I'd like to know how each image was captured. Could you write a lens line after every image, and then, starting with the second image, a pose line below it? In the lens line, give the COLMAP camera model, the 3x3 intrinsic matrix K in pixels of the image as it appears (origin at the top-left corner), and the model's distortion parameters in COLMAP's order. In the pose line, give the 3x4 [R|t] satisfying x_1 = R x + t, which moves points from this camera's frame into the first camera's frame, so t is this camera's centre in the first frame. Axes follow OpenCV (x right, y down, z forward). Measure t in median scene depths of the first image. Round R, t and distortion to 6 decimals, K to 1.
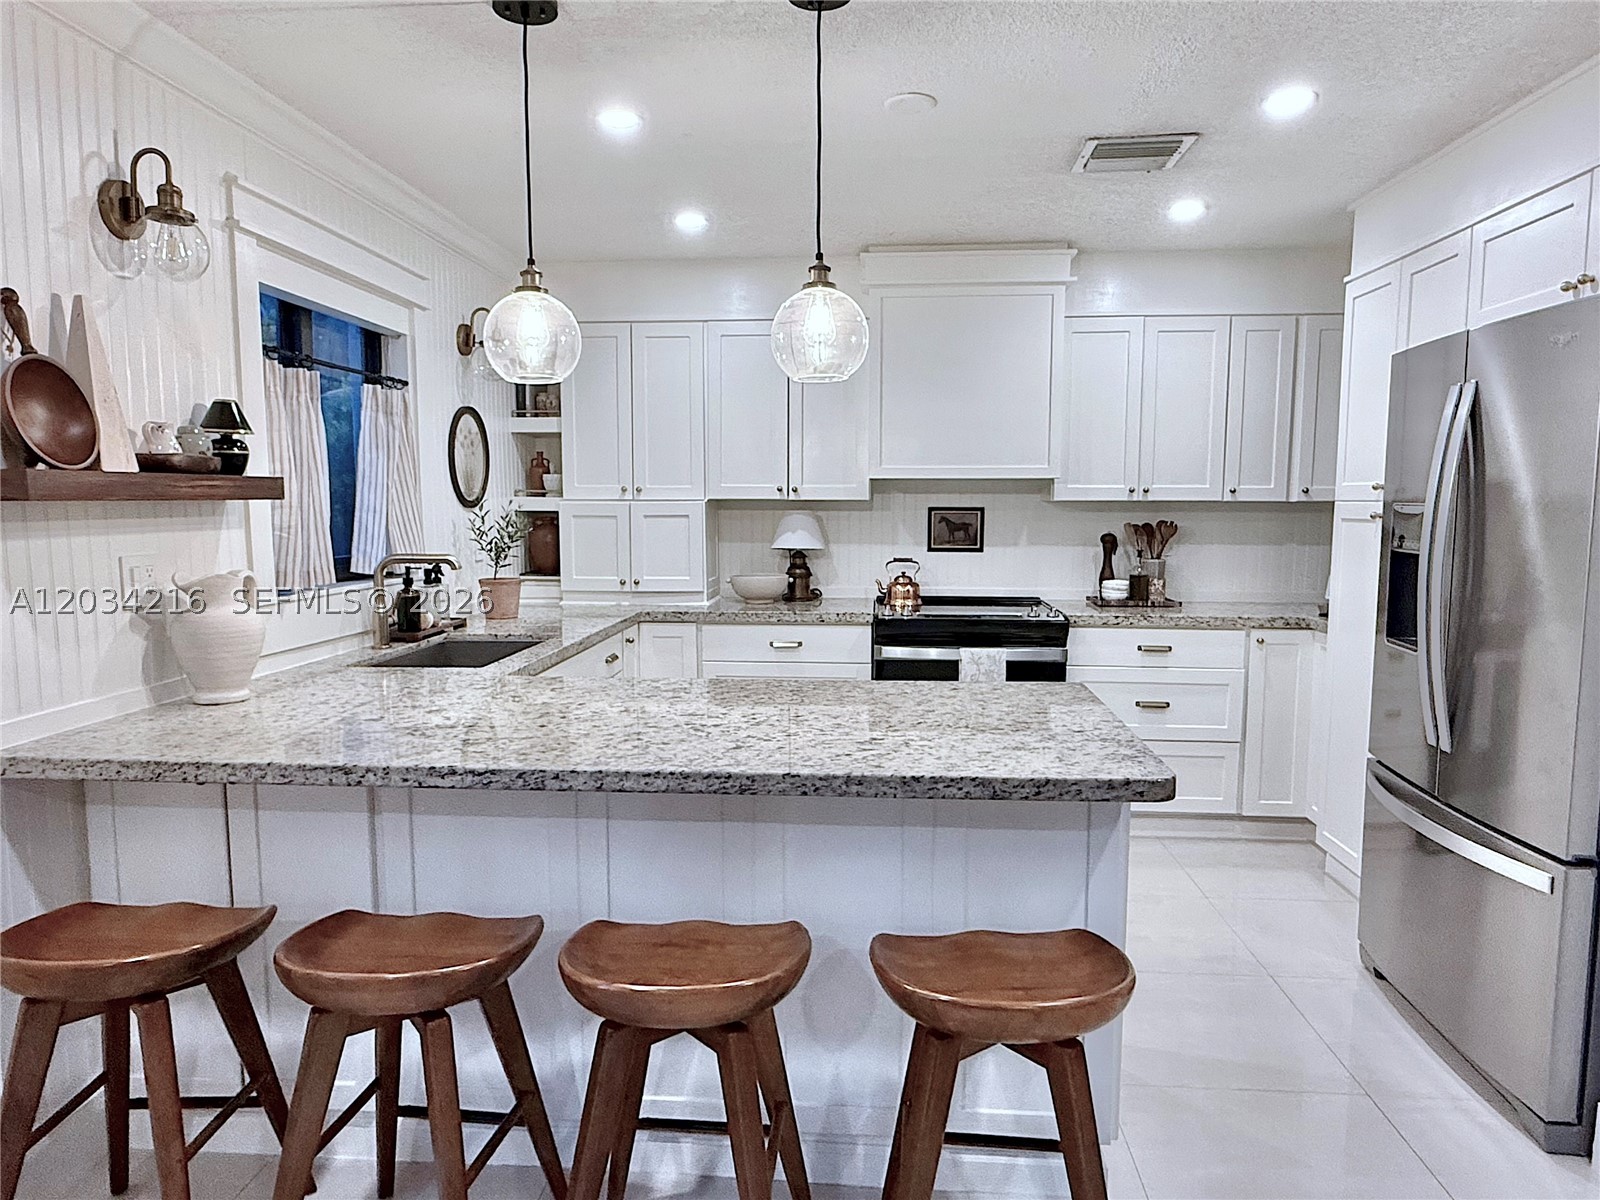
lens RADIAL K [[975.5, 0, 800.0], [0, 975.5, 600.0], [0, 0, 1]] dist [0.270359, 0.000130]
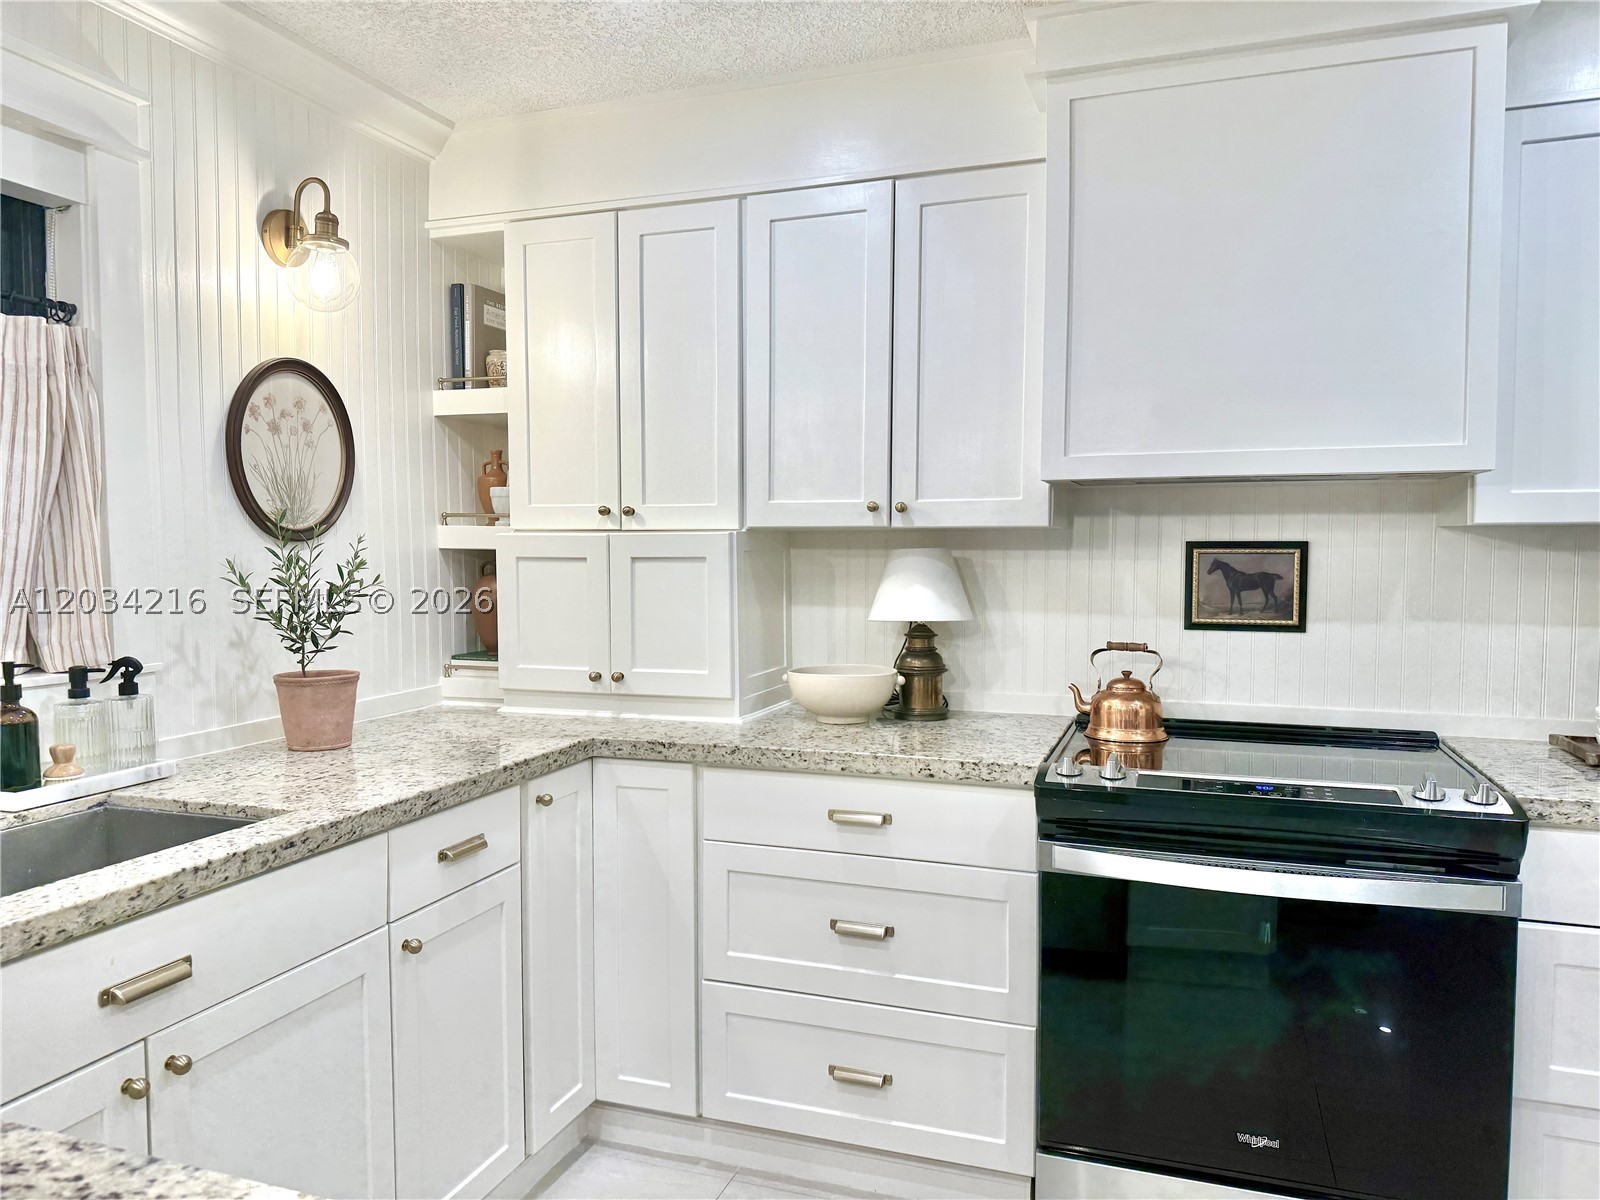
lens RADIAL K [[1074.6, 0, 800.0], [0, 1074.6, 600.0], [0, 0, 1]] dist [0.072826, -0.000058]
pose [[0.962667, 0.011642, -0.270437, 0.095328], [-0.024488, 0.998724, -0.044175, -0.036675], [0.269577, 0.049148, 0.961724, 0.430650]]
